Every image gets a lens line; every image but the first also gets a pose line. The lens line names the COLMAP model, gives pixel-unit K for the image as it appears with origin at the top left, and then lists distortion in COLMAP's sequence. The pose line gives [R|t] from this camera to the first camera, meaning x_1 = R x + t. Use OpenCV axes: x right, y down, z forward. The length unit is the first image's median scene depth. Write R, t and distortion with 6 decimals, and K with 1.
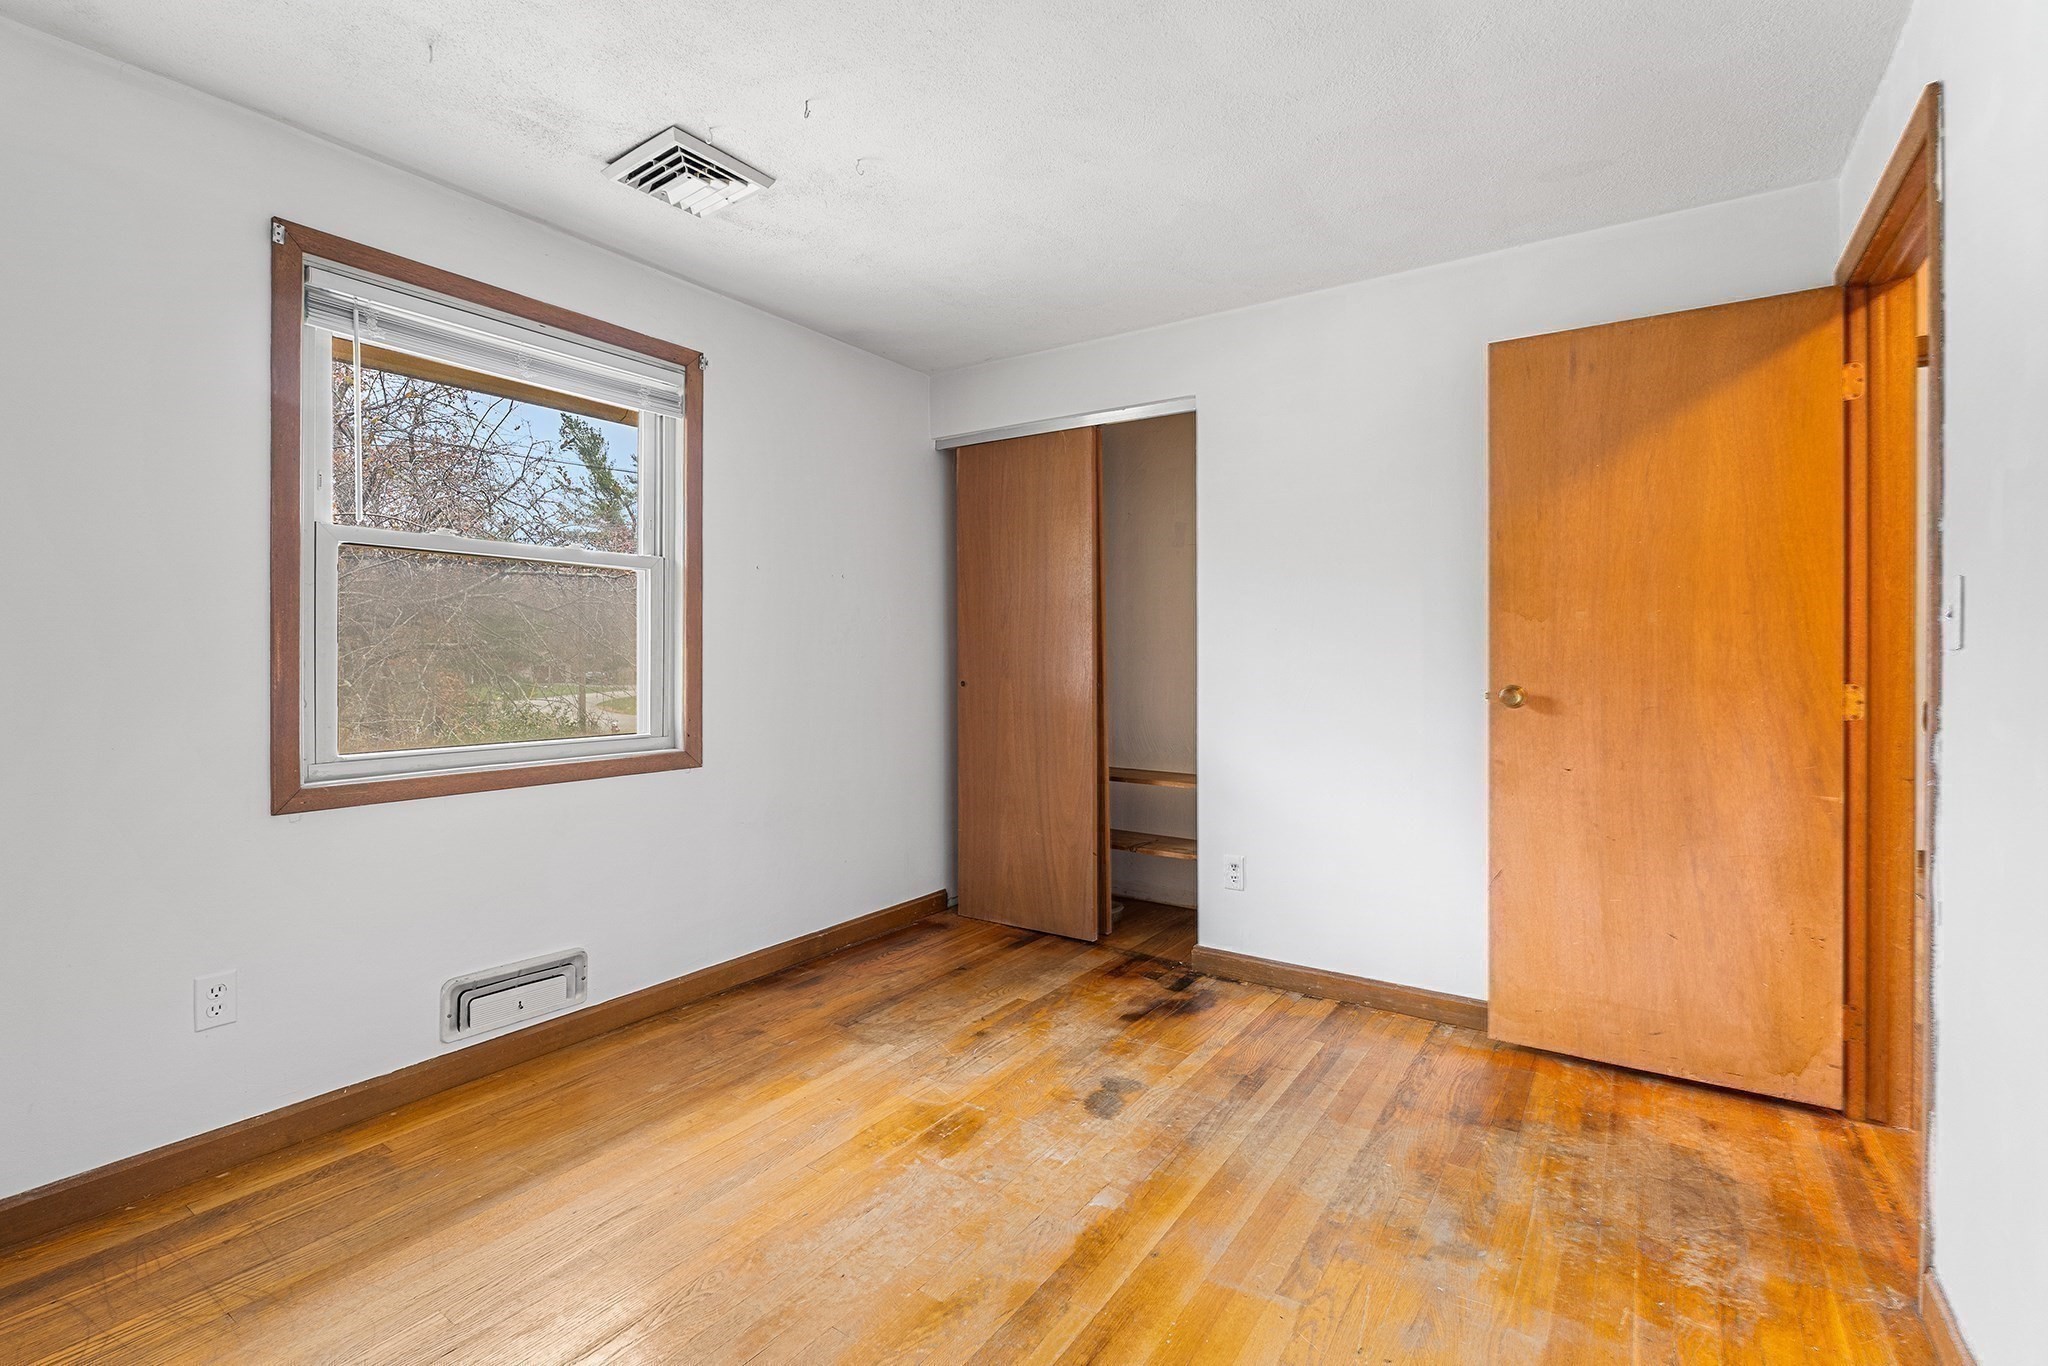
lens RADIAL K [[917.5, 0, 1027.0], [0, 917.5, 668.4], [0, 0, 1]] dist [-0.001623, -0.000174]
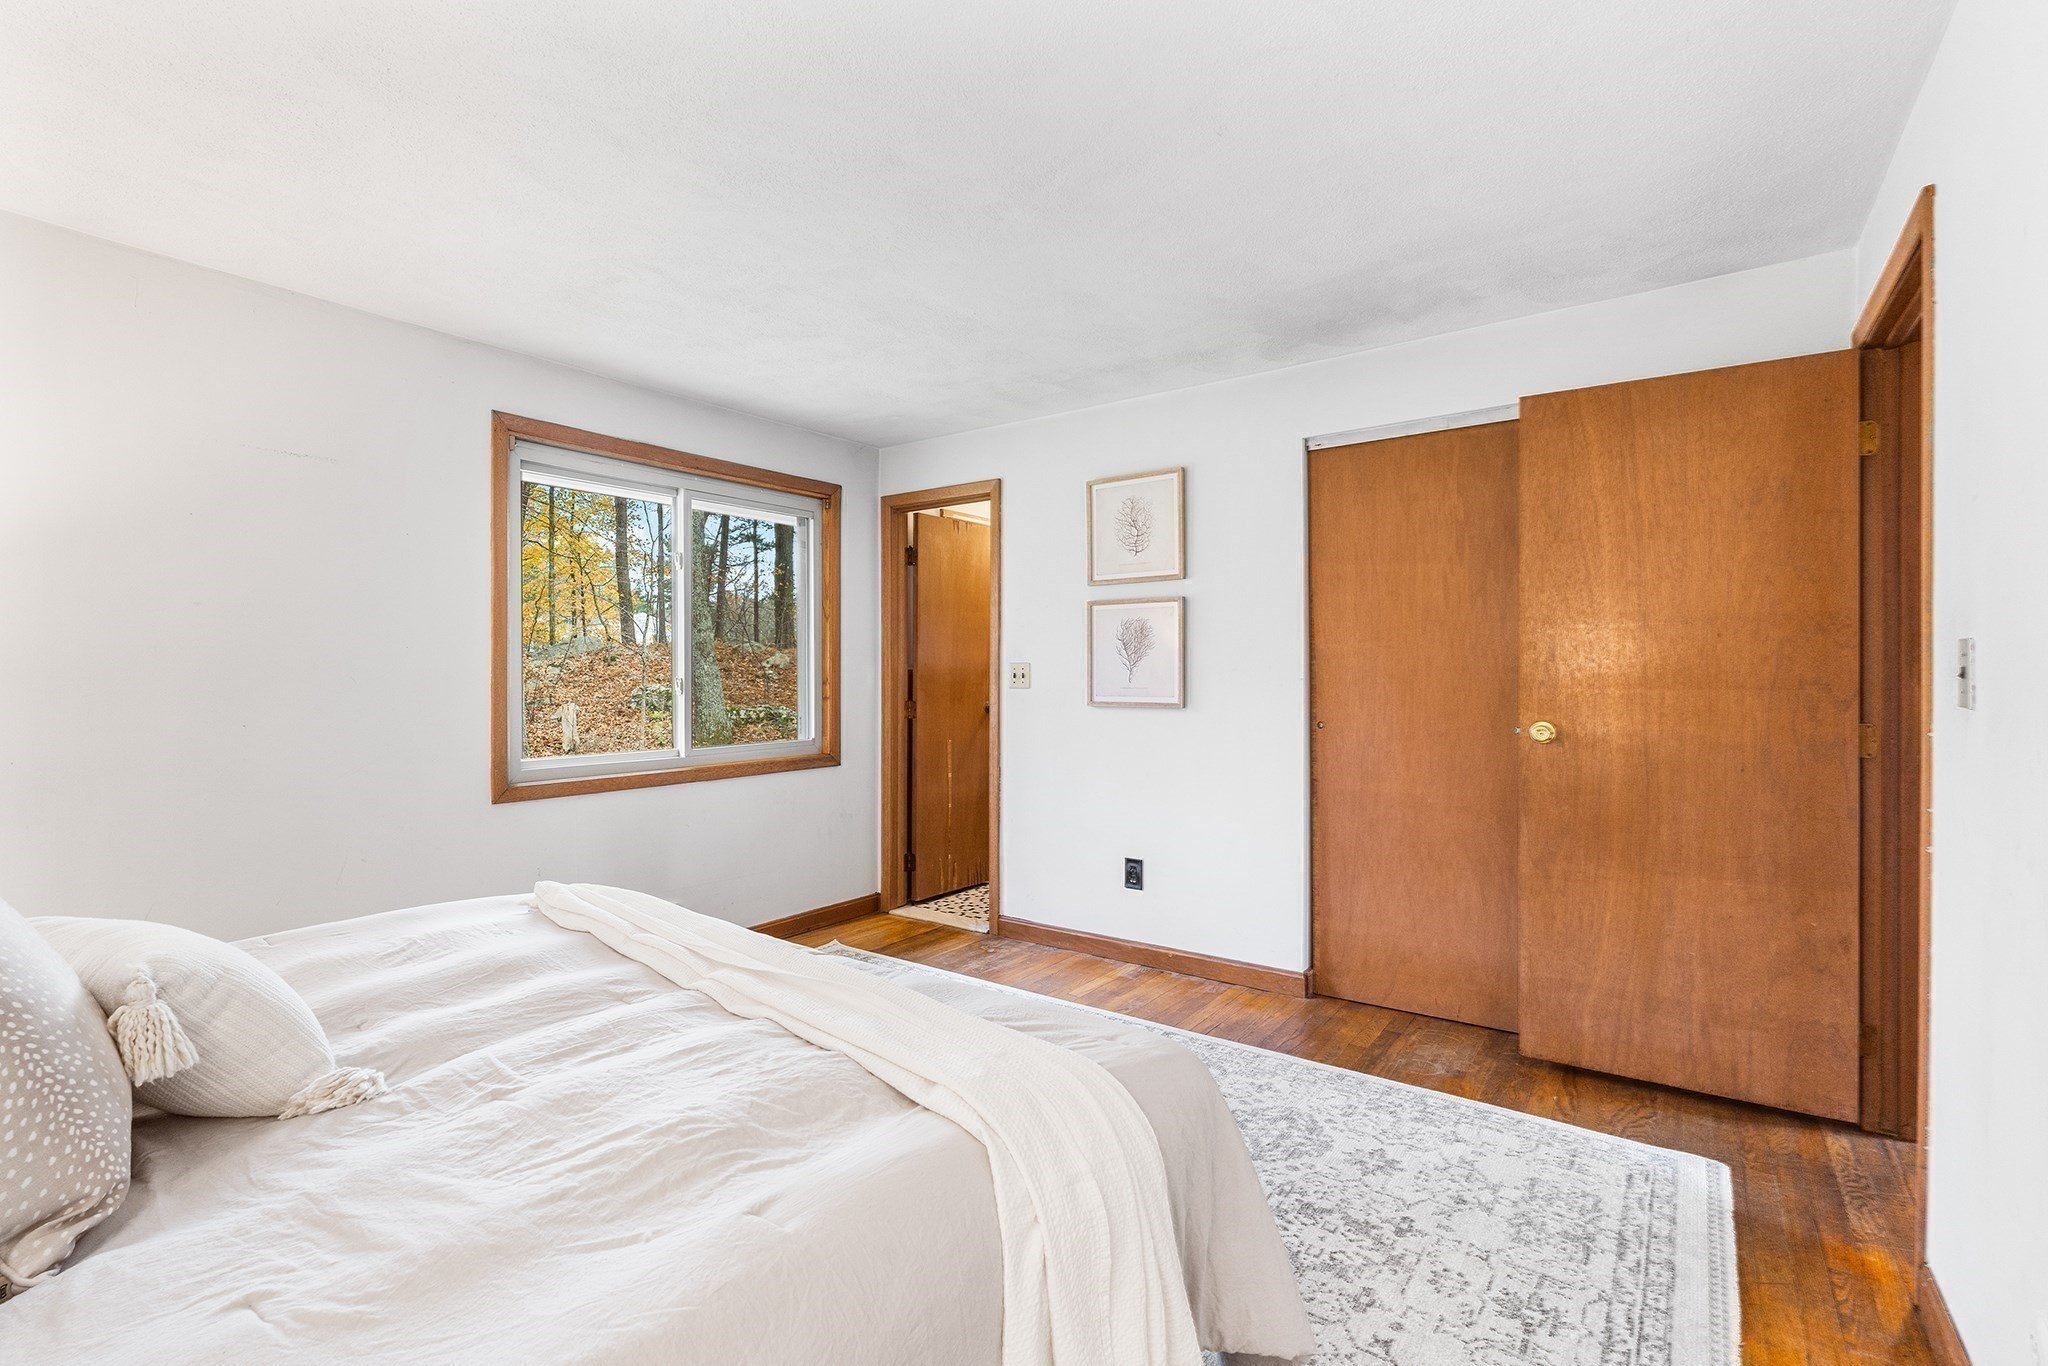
lens RADIAL K [[917.5, 0, 1020.0], [0, 917.5, 675.3], [0, 0, 1]] dist [-0.001623, -0.000174]
pose [[0.999763, -0.003154, -0.021538, 0.076281], [0.003098, 0.999992, -0.002633, -0.042354], [0.021546, 0.002565, 0.999765, -0.458788]]
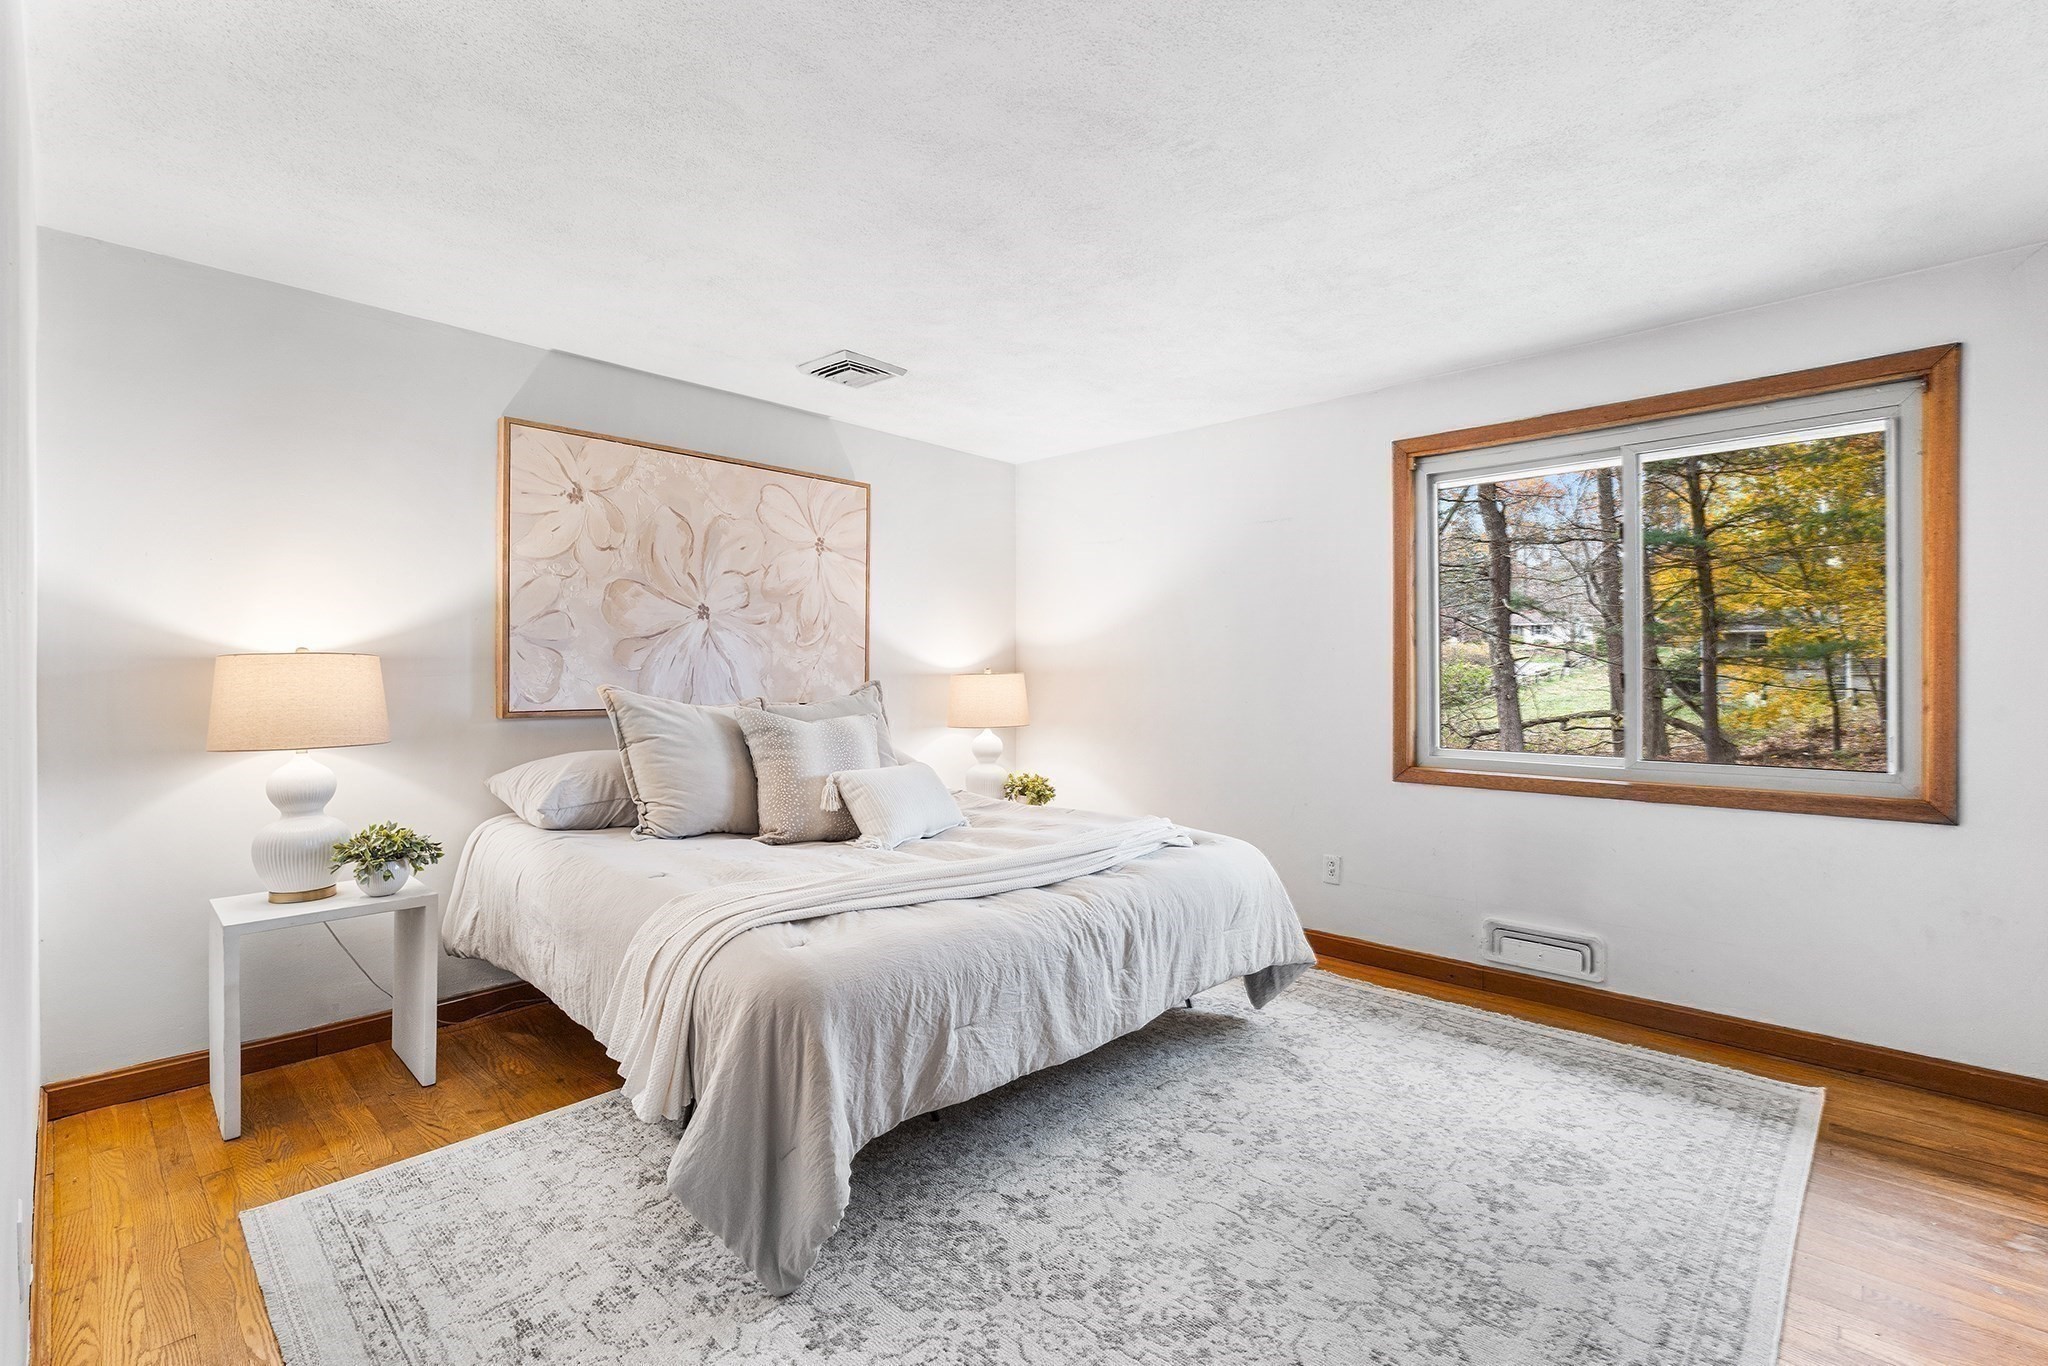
lens RADIAL K [[917.5, 0, 1024.1], [0, 917.5, 680.6], [0, 0, 1]] dist [-0.001623, -0.000174]
pose [[-0.158454, 0.001516, -0.987365, 0.937596], [-0.007193, 0.999971, 0.002690, -0.030095], [0.987340, 0.007528, -0.158439, 0.521073]]
